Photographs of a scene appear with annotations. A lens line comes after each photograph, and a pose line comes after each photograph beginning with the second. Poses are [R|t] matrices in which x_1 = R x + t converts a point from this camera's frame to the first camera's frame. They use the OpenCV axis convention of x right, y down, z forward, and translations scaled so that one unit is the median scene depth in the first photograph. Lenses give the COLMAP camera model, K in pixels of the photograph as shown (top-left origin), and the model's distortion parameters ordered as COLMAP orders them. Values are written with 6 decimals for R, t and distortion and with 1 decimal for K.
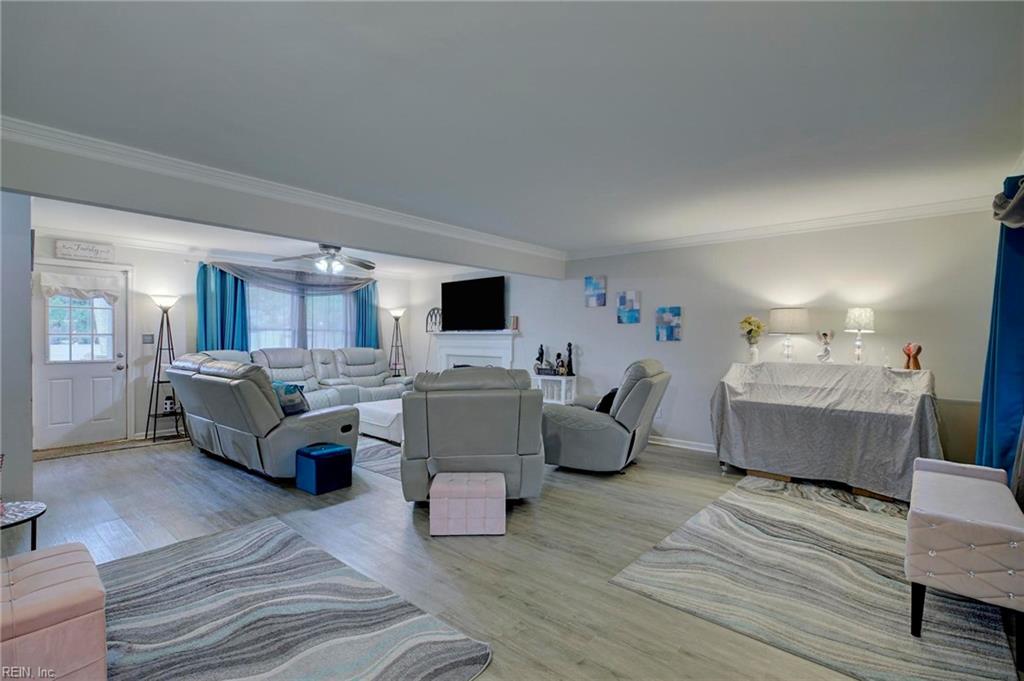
lens RADIAL K [[460.7, 0, 512.2], [0, 460.7, 338.9], [0, 0, 1]] dist [0.005498, -0.001261]
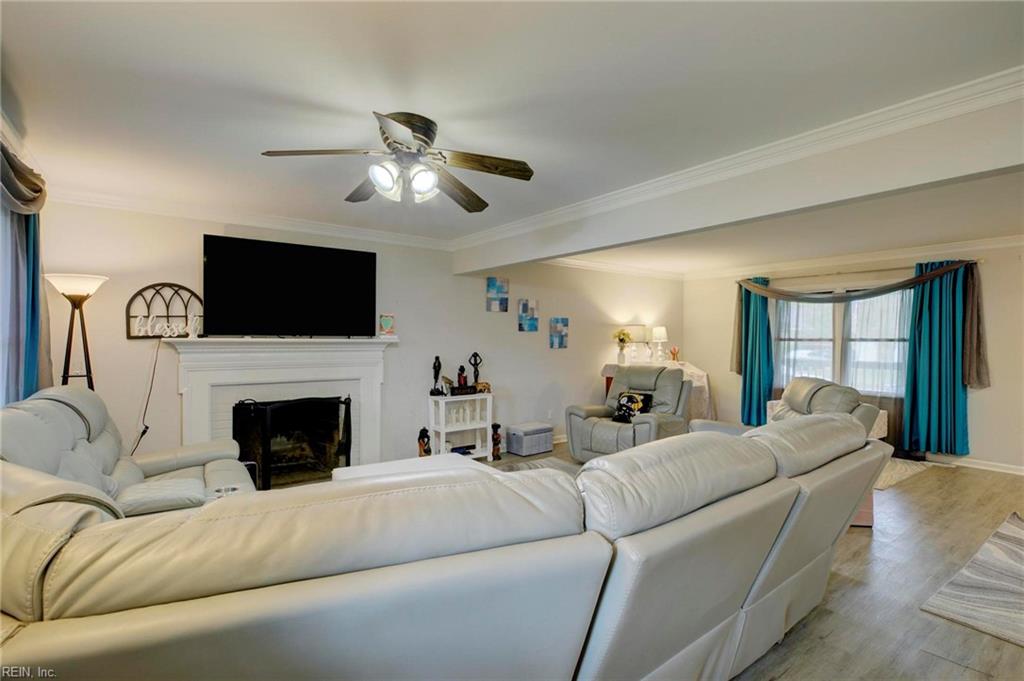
lens RADIAL K [[482.9, 0, 502.6], [0, 482.9, 335.2], [0, 0, 1]] dist [-0.023025, 0.003709]
pose [[0.244084, 0.005384, 0.969739, -0.784404], [0.002247, 0.999979, -0.006117, -0.019606], [-0.969752, 0.003672, 0.244066, 0.817559]]
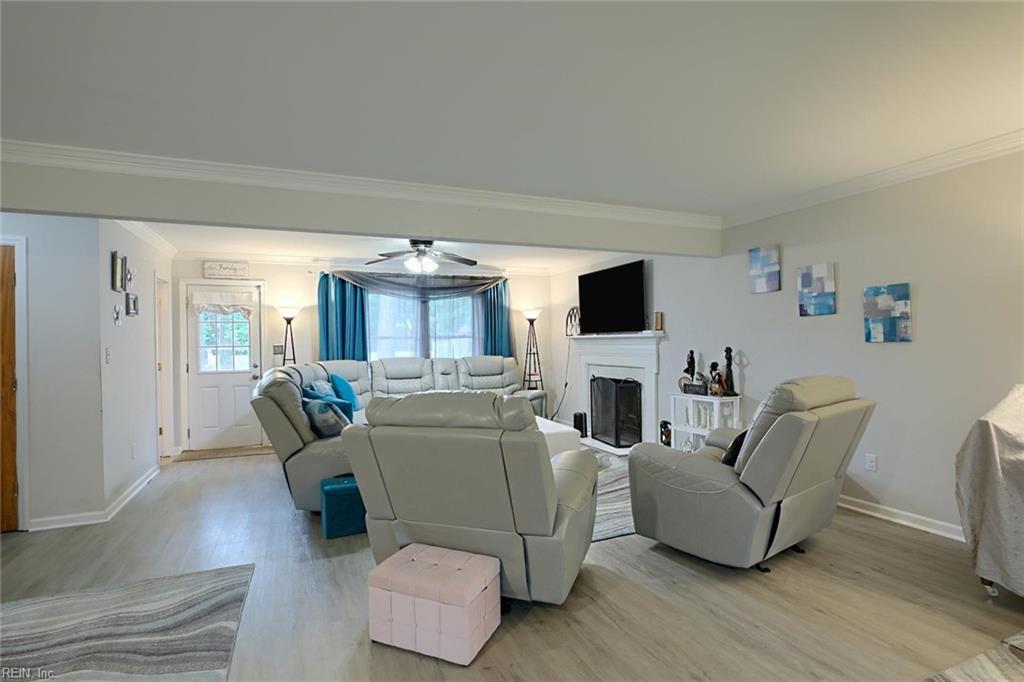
lens RADIAL K [[495.7, 0, 518.1], [0, 495.7, 339.6], [0, 0, 1]] dist [-0.026921, 0.006954]
pose [[0.904385, -0.020986, -0.426201, 0.171374], [0.018011, 0.999777, -0.011008, -0.000930], [0.426337, 0.002279, 0.904562, 0.225450]]
